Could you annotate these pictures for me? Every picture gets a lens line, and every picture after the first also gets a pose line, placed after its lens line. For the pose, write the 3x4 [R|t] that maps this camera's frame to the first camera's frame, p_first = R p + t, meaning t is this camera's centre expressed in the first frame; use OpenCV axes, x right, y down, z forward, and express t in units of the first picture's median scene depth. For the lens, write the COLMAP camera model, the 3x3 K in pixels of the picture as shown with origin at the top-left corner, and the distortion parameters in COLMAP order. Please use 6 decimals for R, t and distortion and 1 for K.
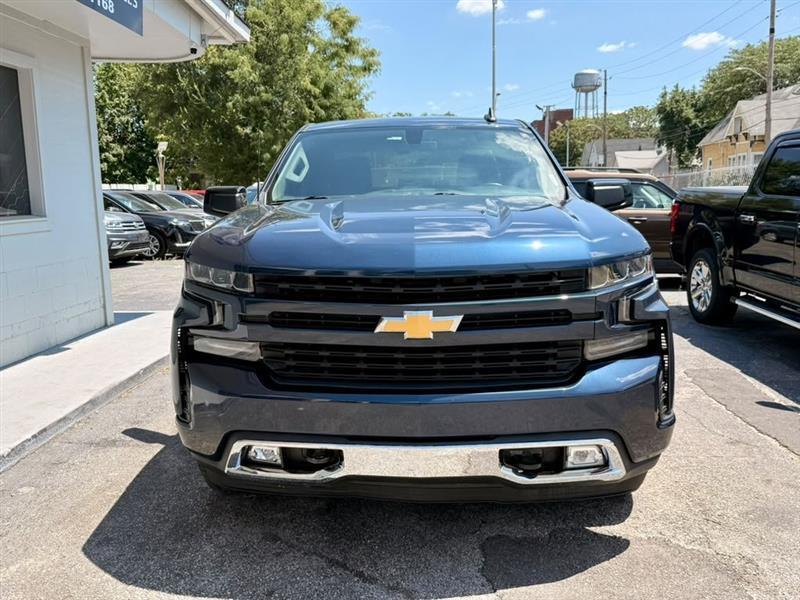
lens RADIAL K [[705.3, 0, 398.5], [0, 705.3, 299.2], [0, 0, 1]] dist [0.056704, -0.116101]
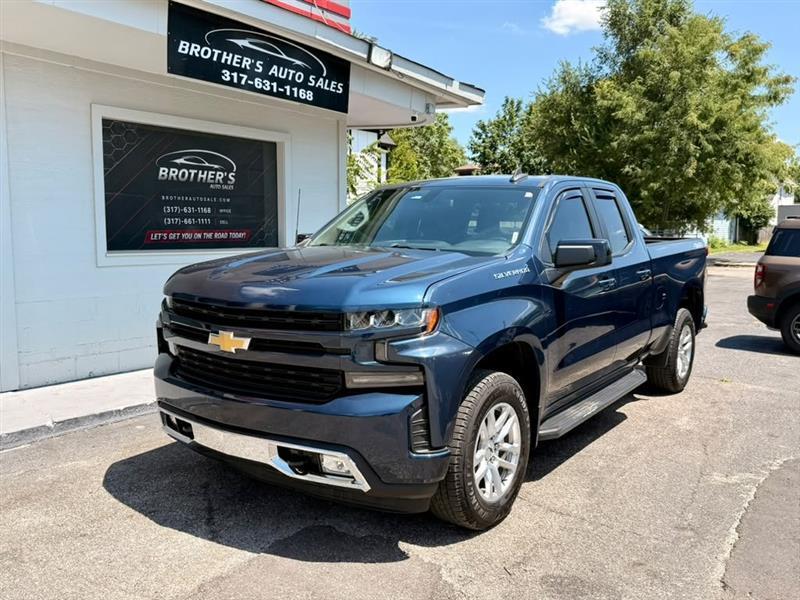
lens RADIAL K [[696.8, 0, 401.2], [0, 696.8, 299.1], [0, 0, 1]] dist [0.120056, -0.228966]
pose [[0.830400, 0.084347, -0.550746, 0.084223], [-0.110219, 0.993809, -0.013983, -0.005133], [0.546157, 0.072314, 0.834556, 0.002088]]
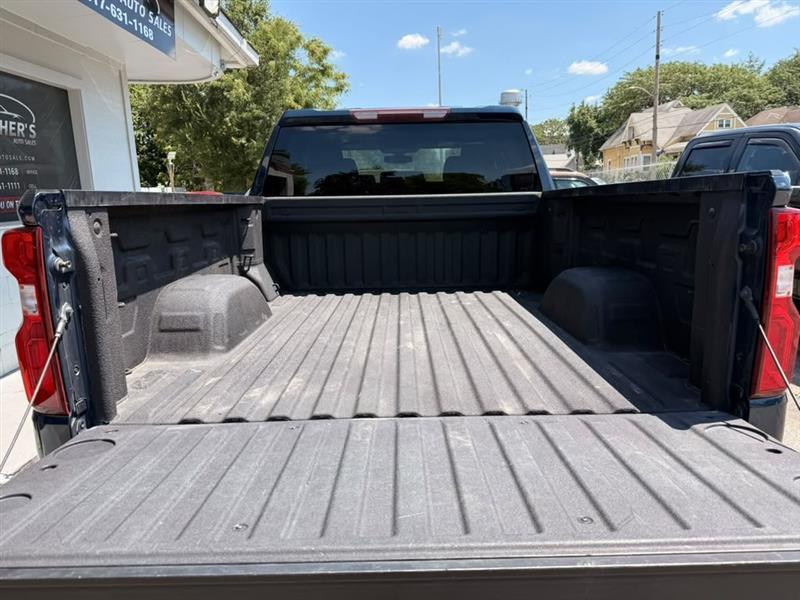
lens RADIAL K [[567.4, 0, 398.6], [0, 567.4, 297.9], [0, 0, 1]] dist [-0.003665, -0.005511]
pose [[0.997856, -0.028024, 0.059138, -0.010789], [0.025746, 0.998910, 0.038934, -0.000570], [-0.060165, -0.037328, 0.997490, 0.004279]]
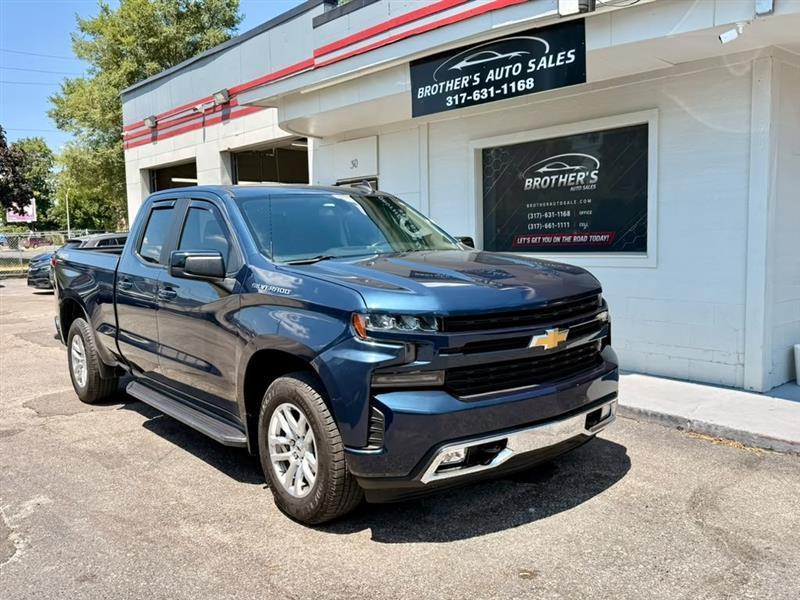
lens RADIAL K [[693.4, 0, 400.5], [0, 693.4, 299.6], [0, 0, 1]] dist [0.124141, -0.212348]
pose [[-0.724368, 0.104141, -0.681502, 0.100485], [-0.064941, 0.973822, 0.217837, -0.050367], [0.686348, 0.202052, -0.698643, 0.293409]]
